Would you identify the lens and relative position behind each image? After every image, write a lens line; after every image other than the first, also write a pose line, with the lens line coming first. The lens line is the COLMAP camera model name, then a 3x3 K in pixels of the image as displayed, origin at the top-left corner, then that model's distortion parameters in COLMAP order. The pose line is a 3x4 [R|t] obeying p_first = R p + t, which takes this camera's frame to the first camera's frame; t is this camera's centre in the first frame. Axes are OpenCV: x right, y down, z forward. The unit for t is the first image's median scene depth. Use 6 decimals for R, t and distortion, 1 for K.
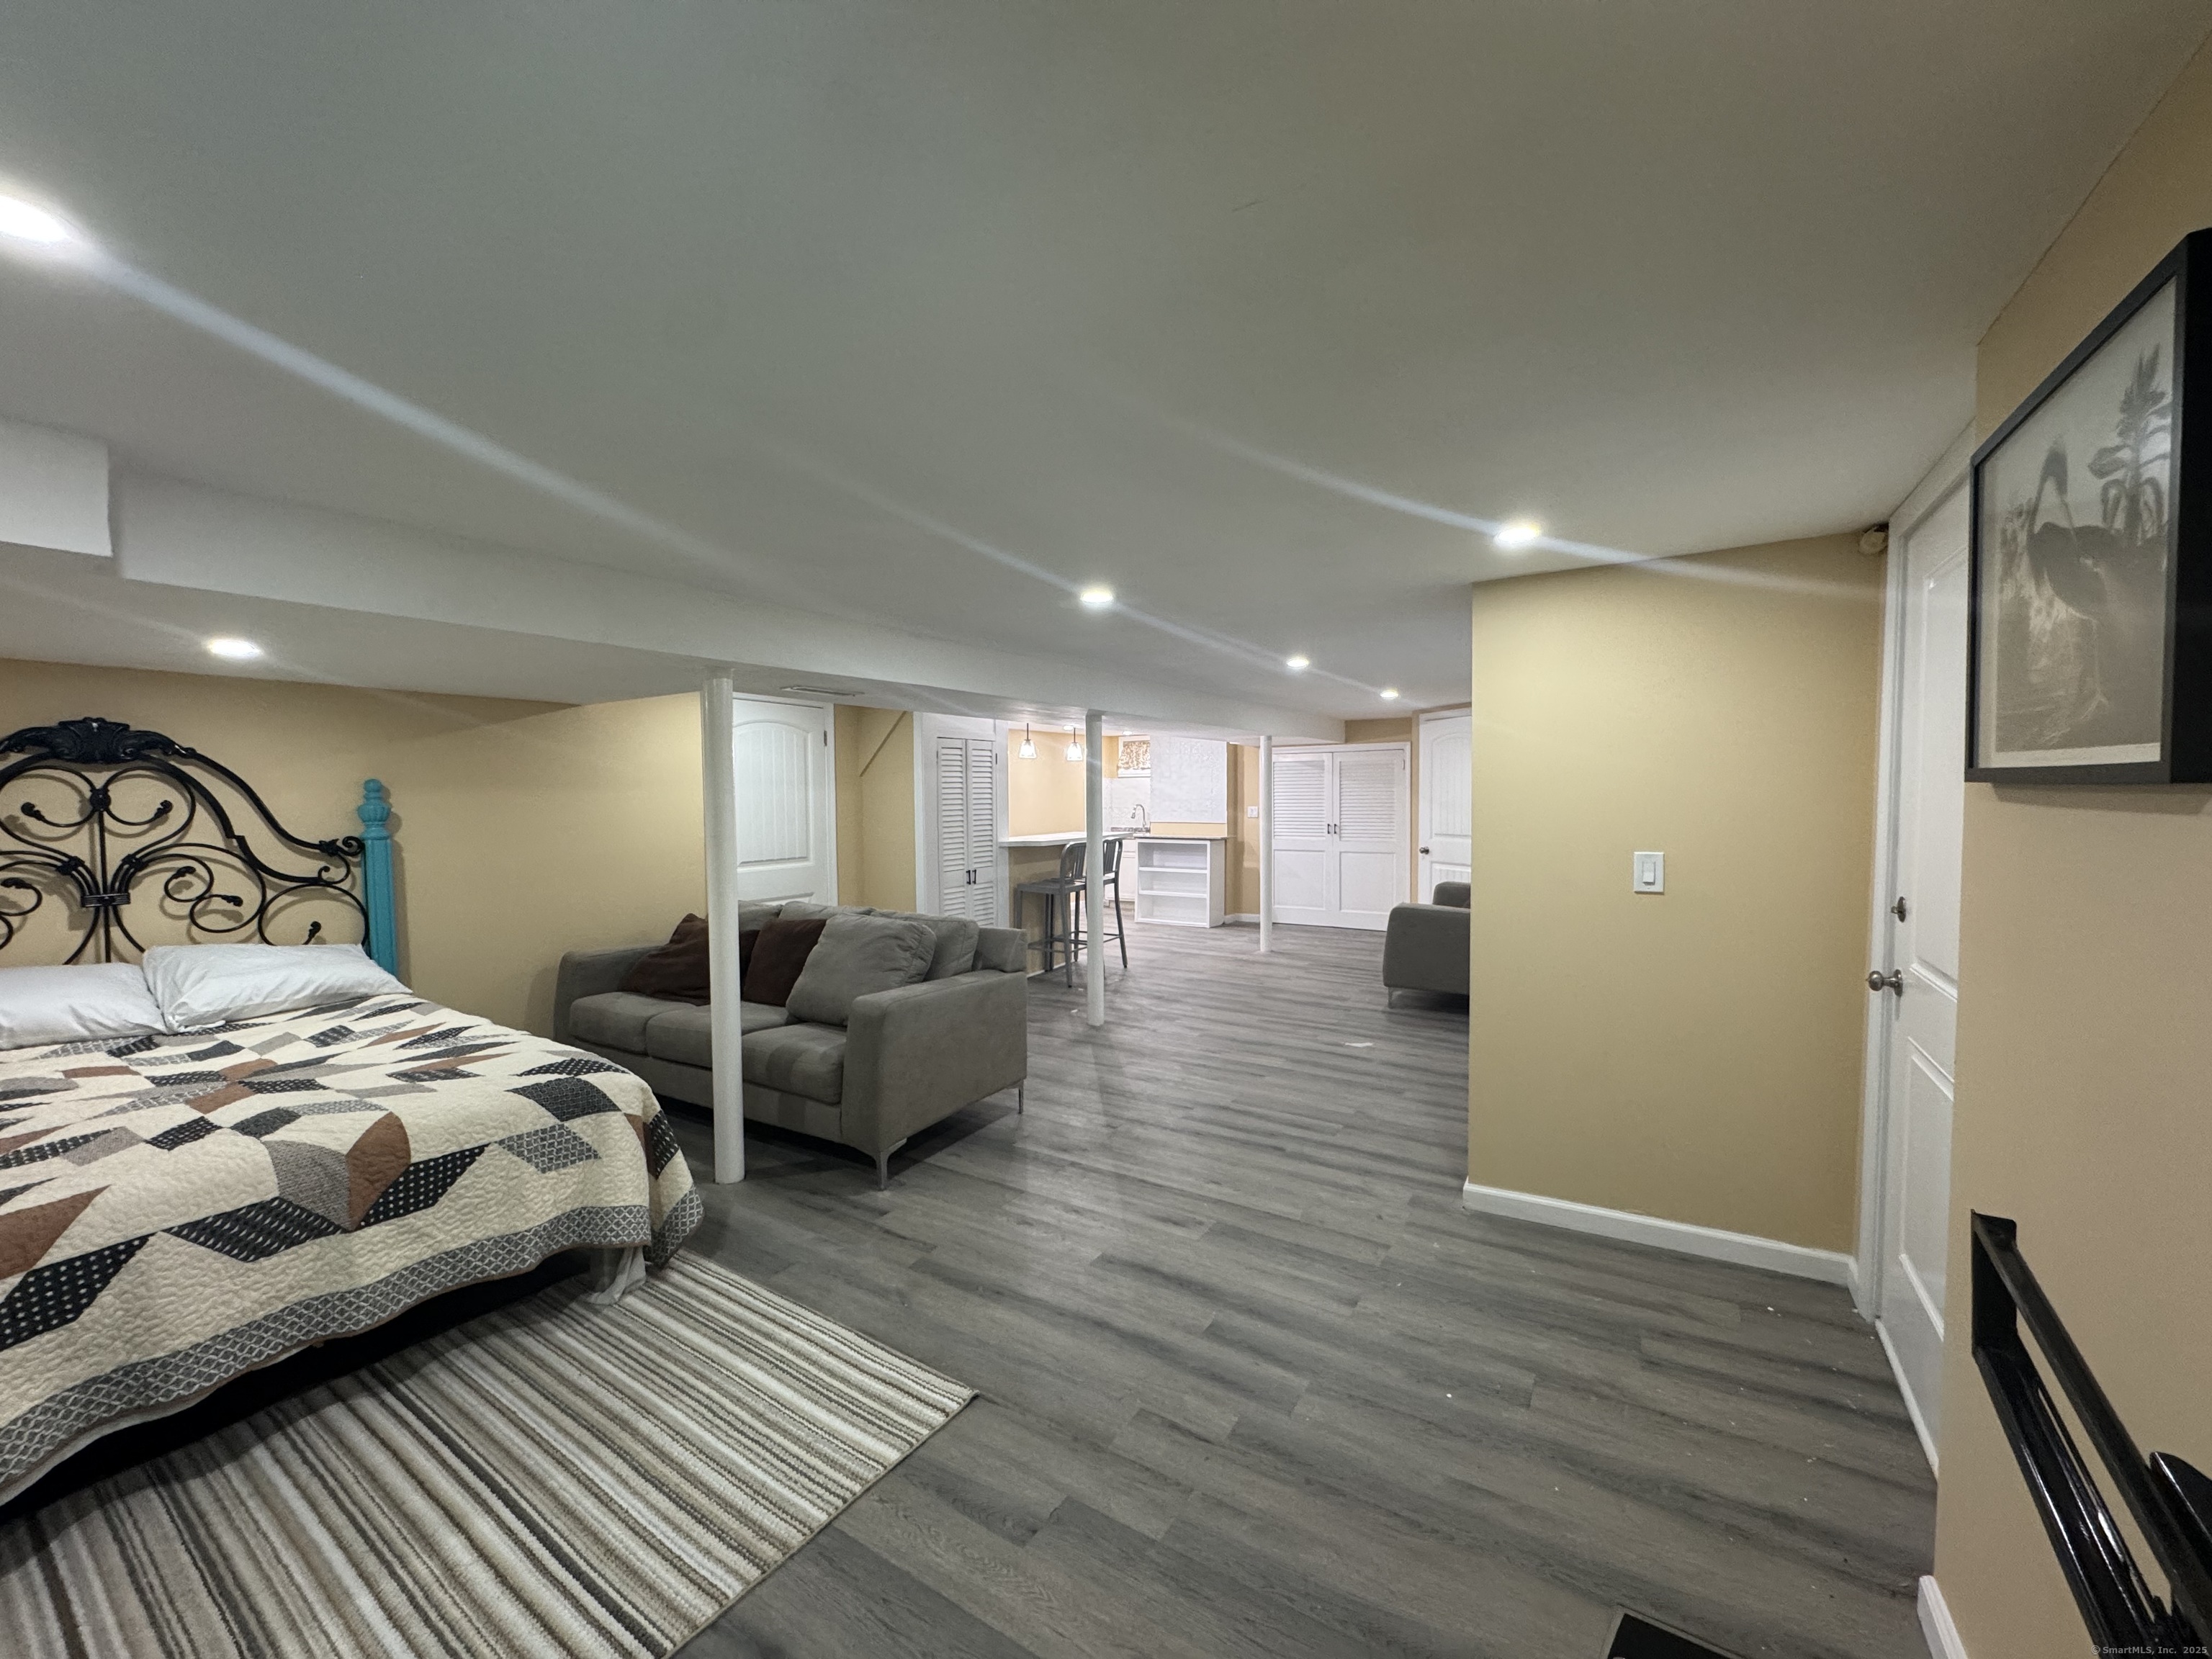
lens RADIAL K [[883.0, 0, 1108.6], [0, 883.0, 828.5], [0, 0, 1]] dist [-0.003792, 0.000535]
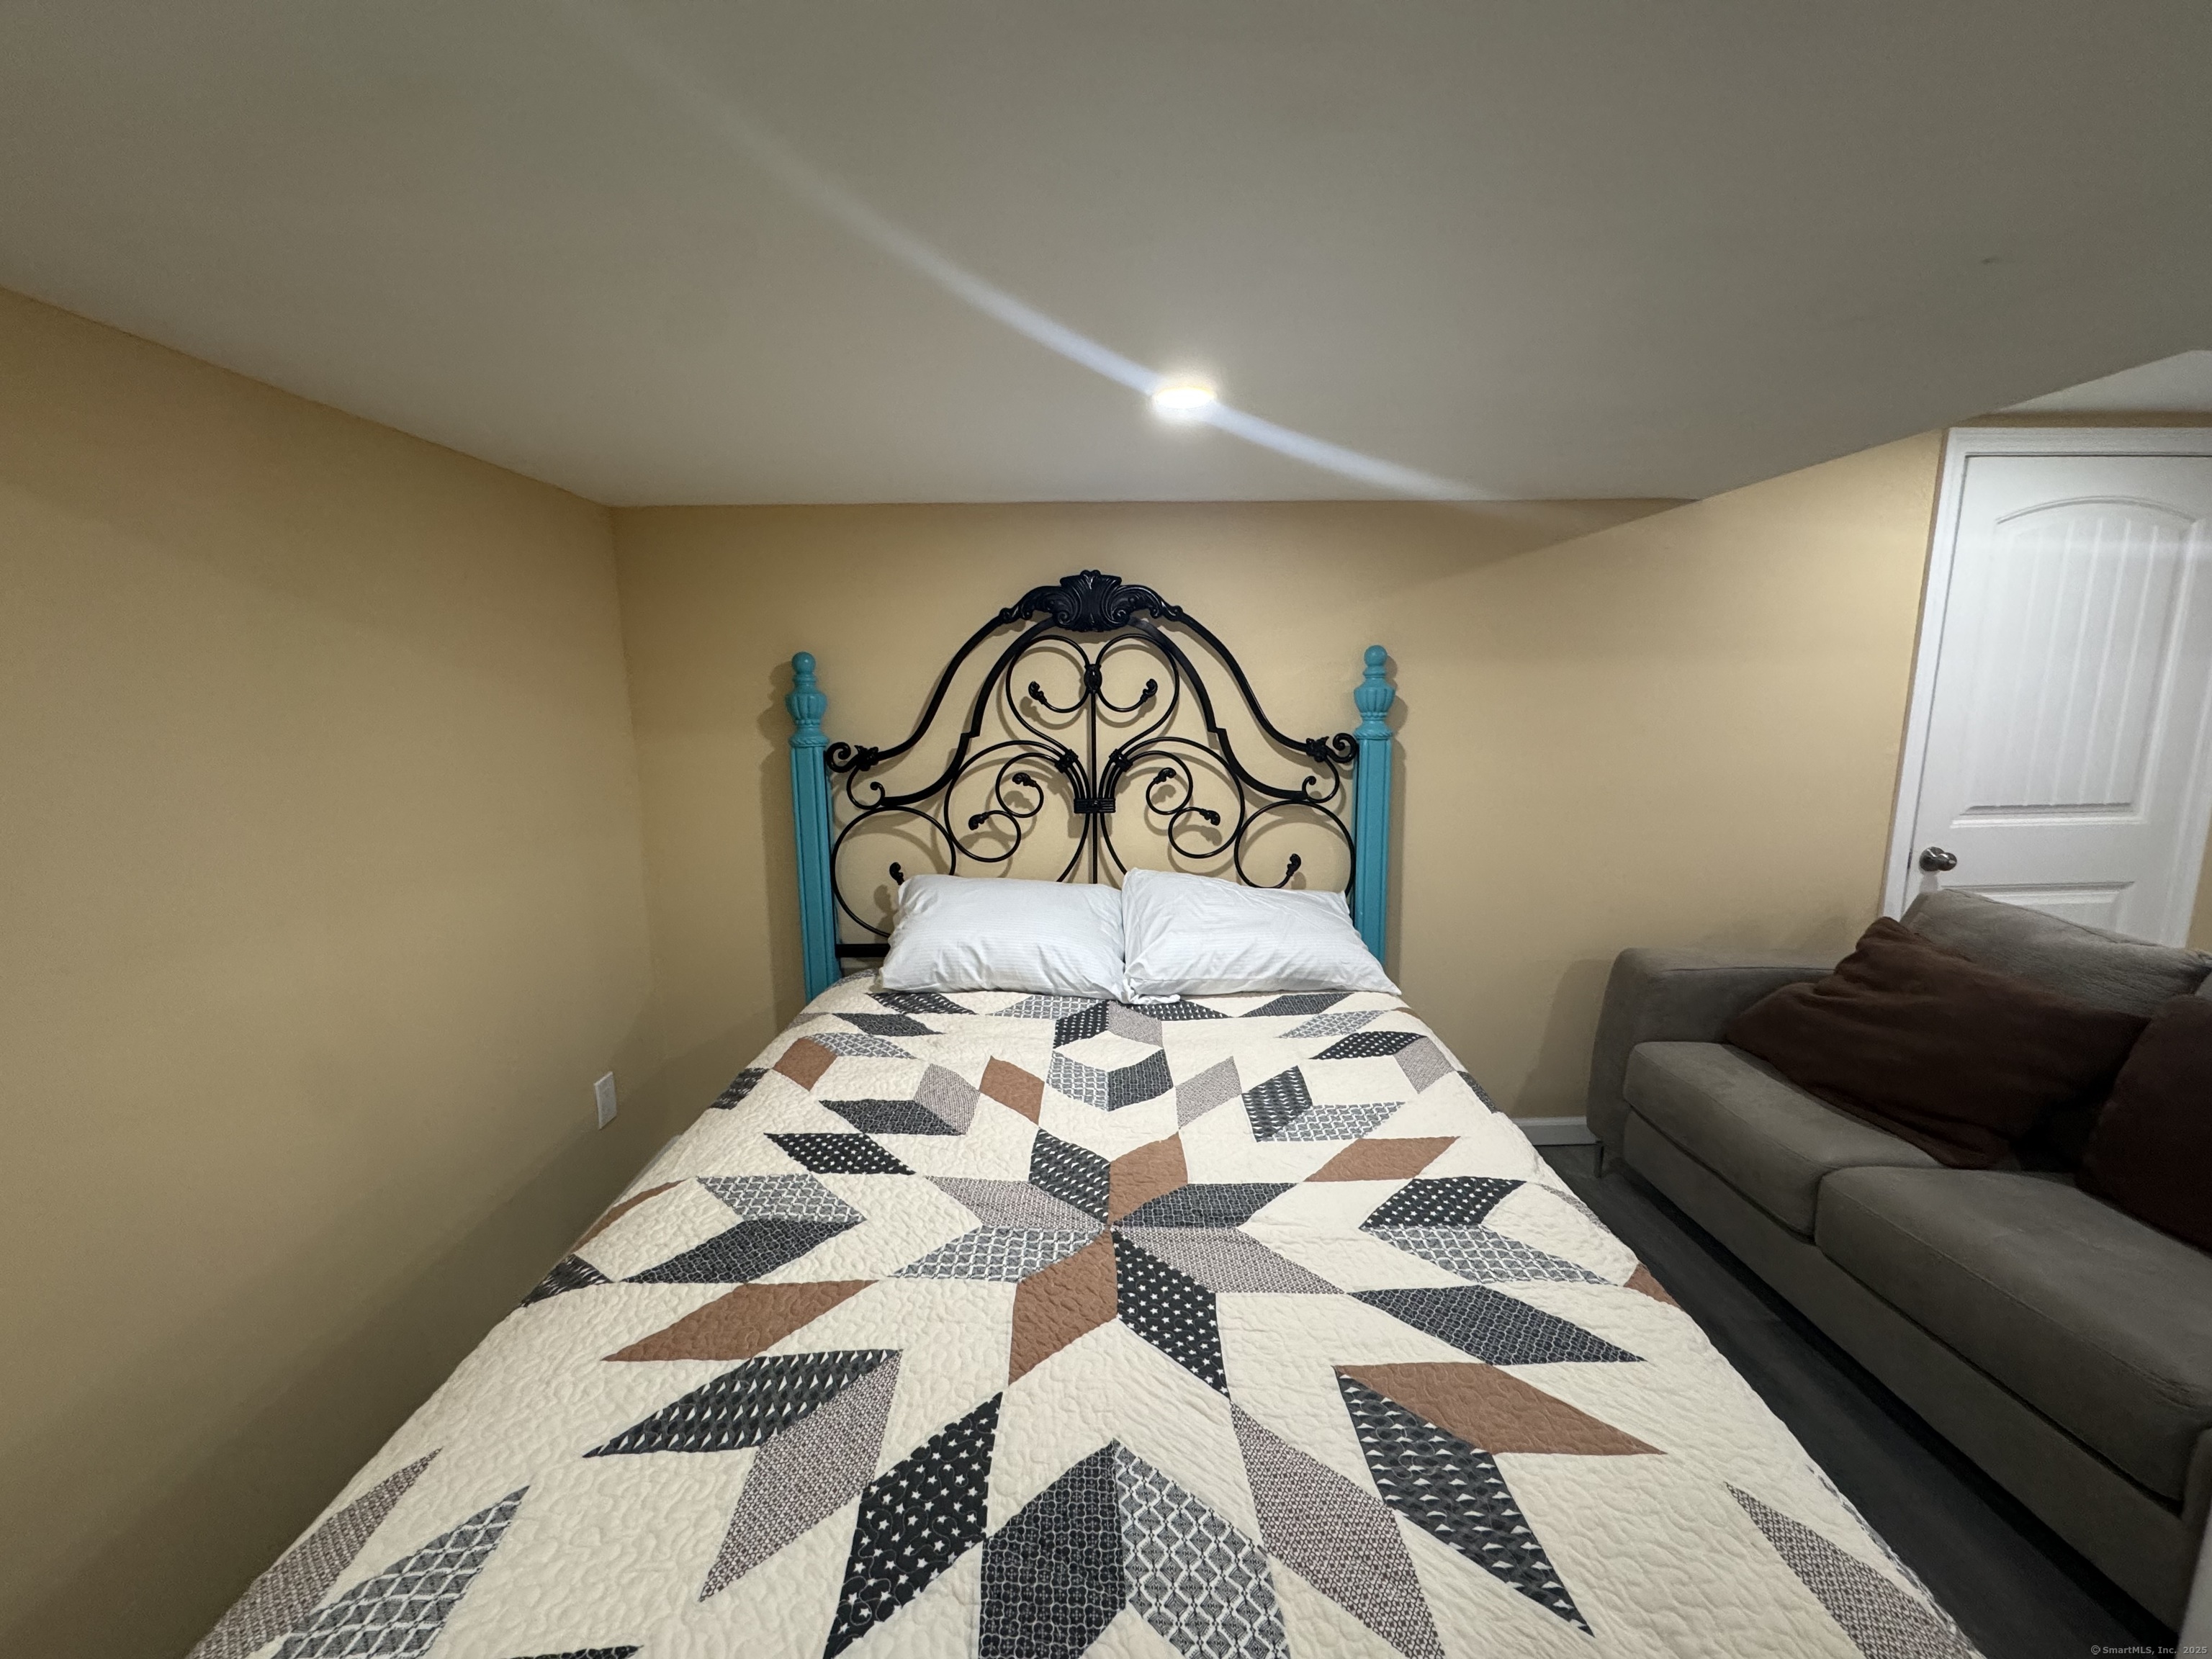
lens RADIAL K [[883.0, 0, 1106.0], [0, 883.0, 826.7], [0, 0, 1]] dist [-0.003792, 0.000535]
pose [[0.543017, 0.139695, -0.828021, -0.461648], [-0.025648, 0.988364, 0.149926, -0.019928], [0.839330, -0.060175, 0.540282, 0.565955]]
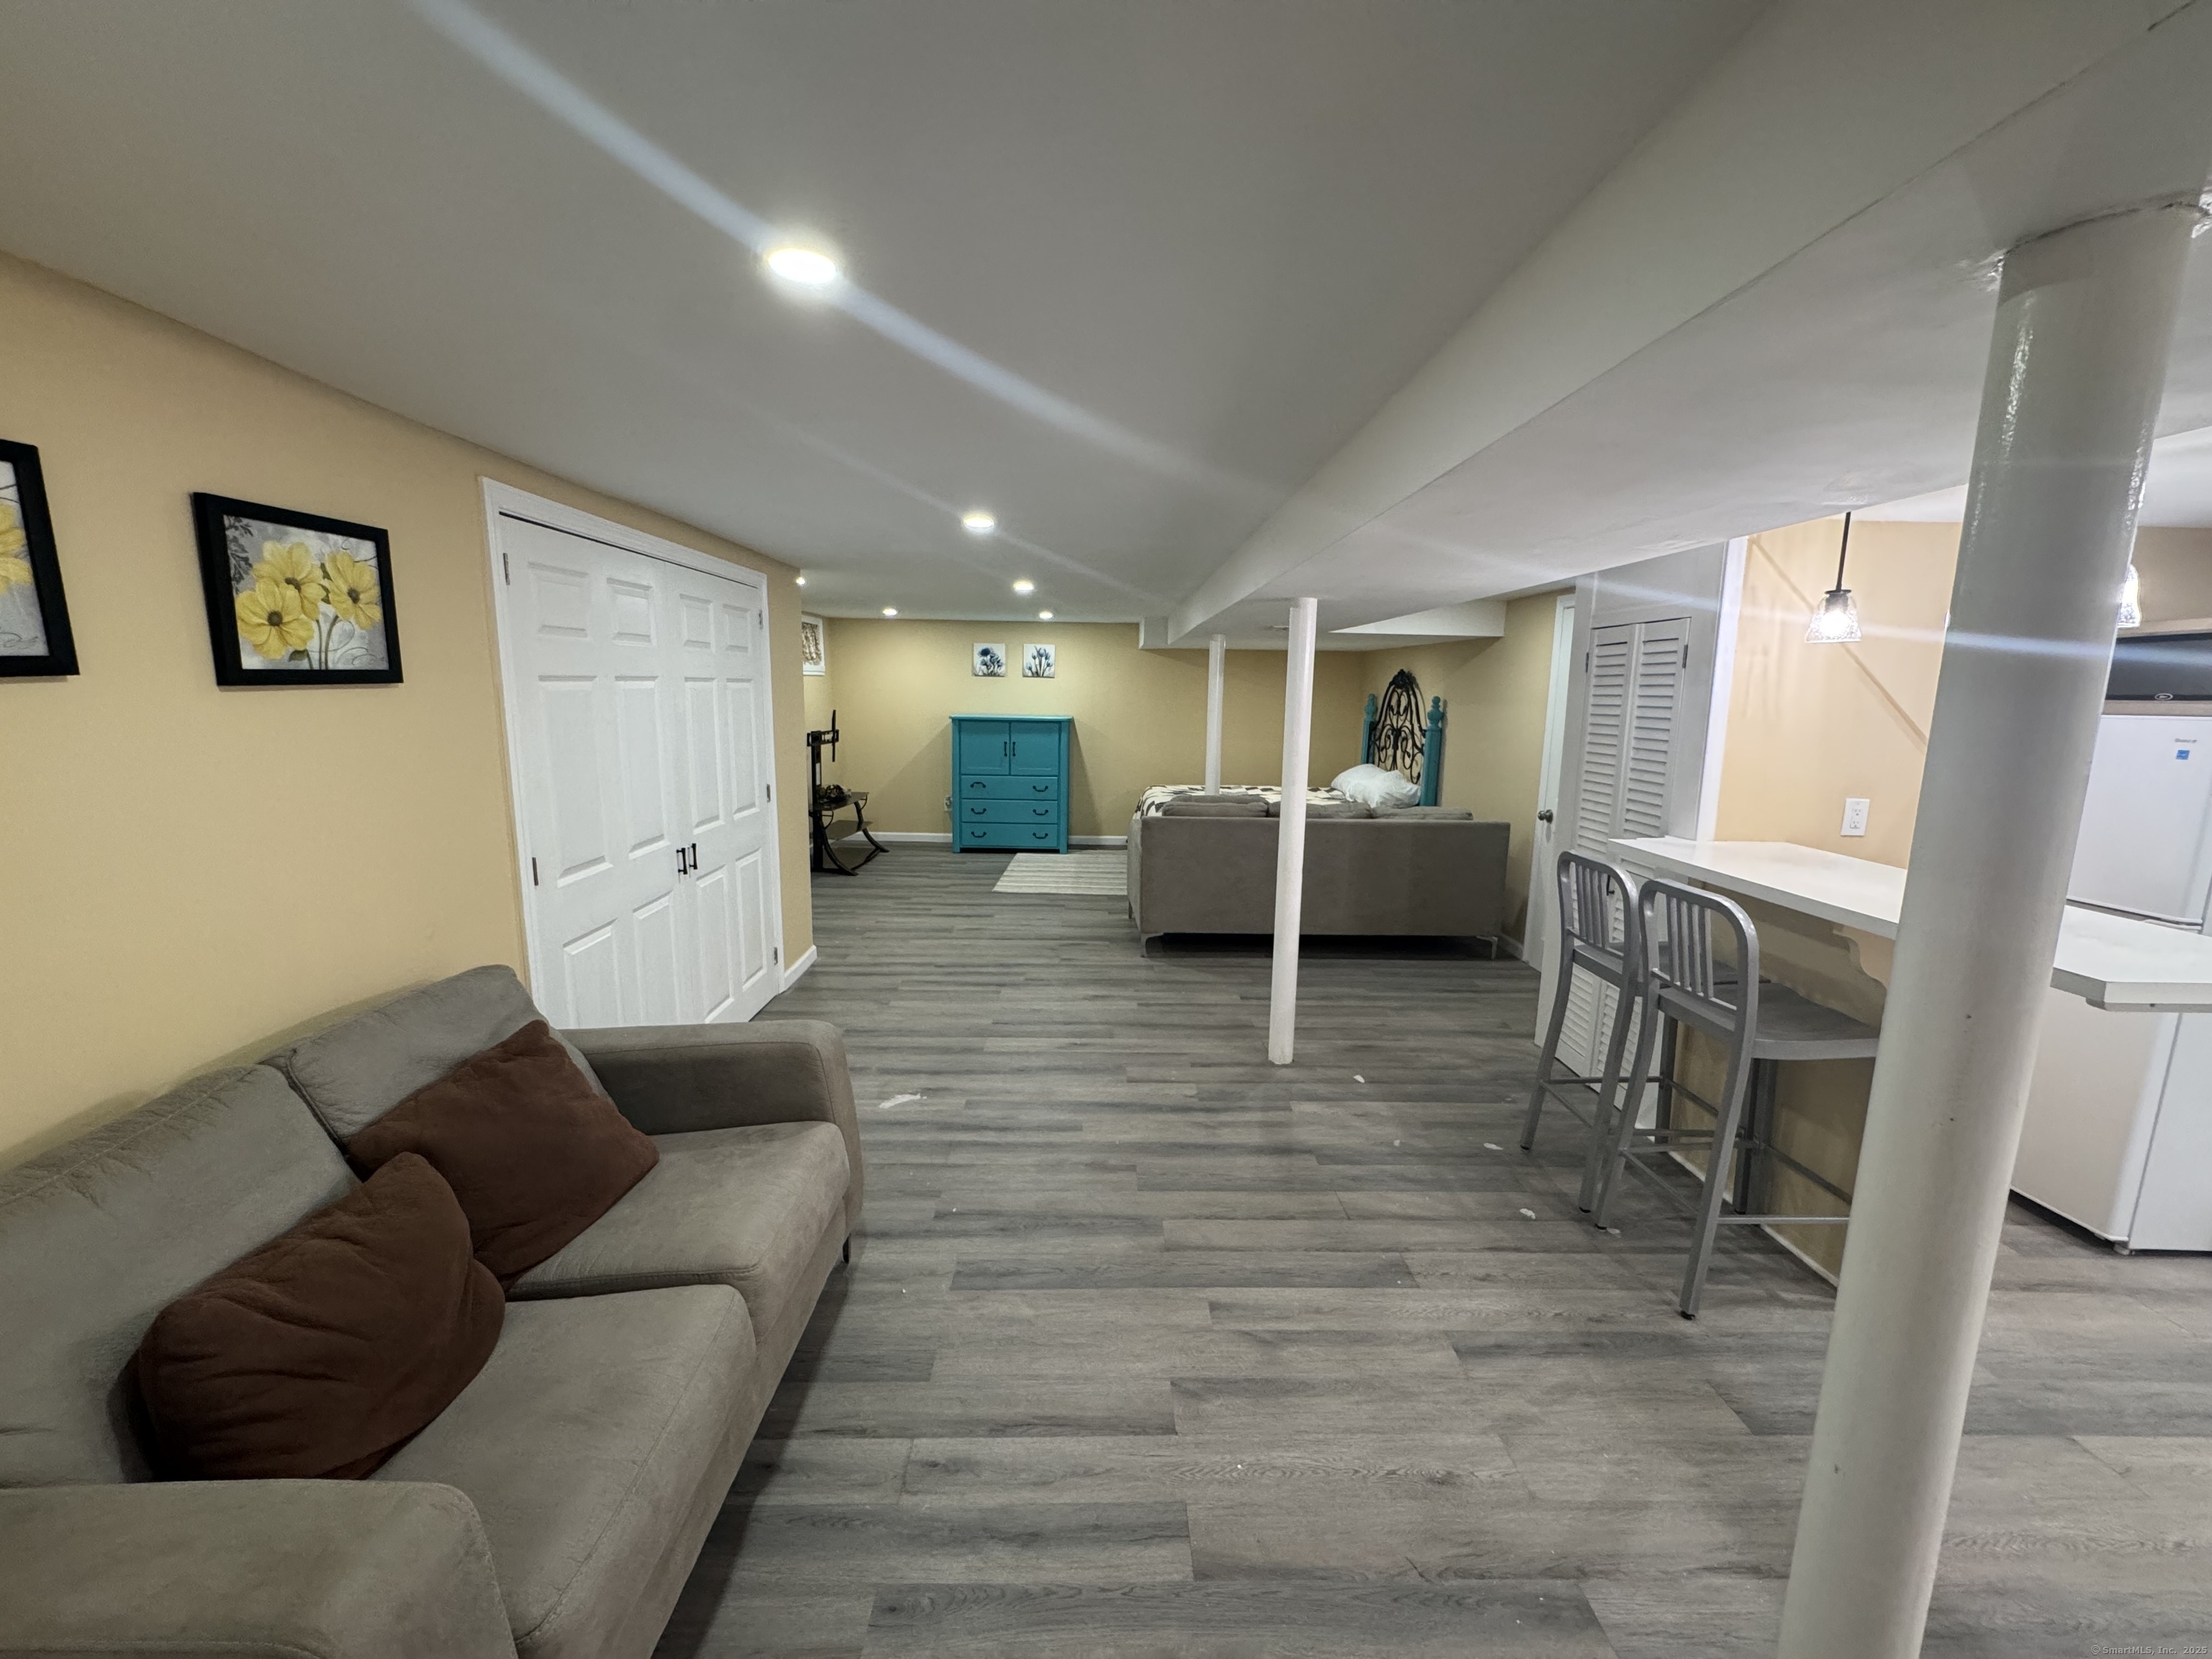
lens RADIAL K [[883.0, 0, 1103.5], [0, 883.0, 828.4], [0, 0, 1]] dist [-0.003792, 0.000535]
pose [[-0.846669, 0.077454, -0.526452, 0.784939], [-0.033971, 0.979464, 0.198736, -0.149744], [0.531034, 0.186148, -0.826651, 2.560515]]
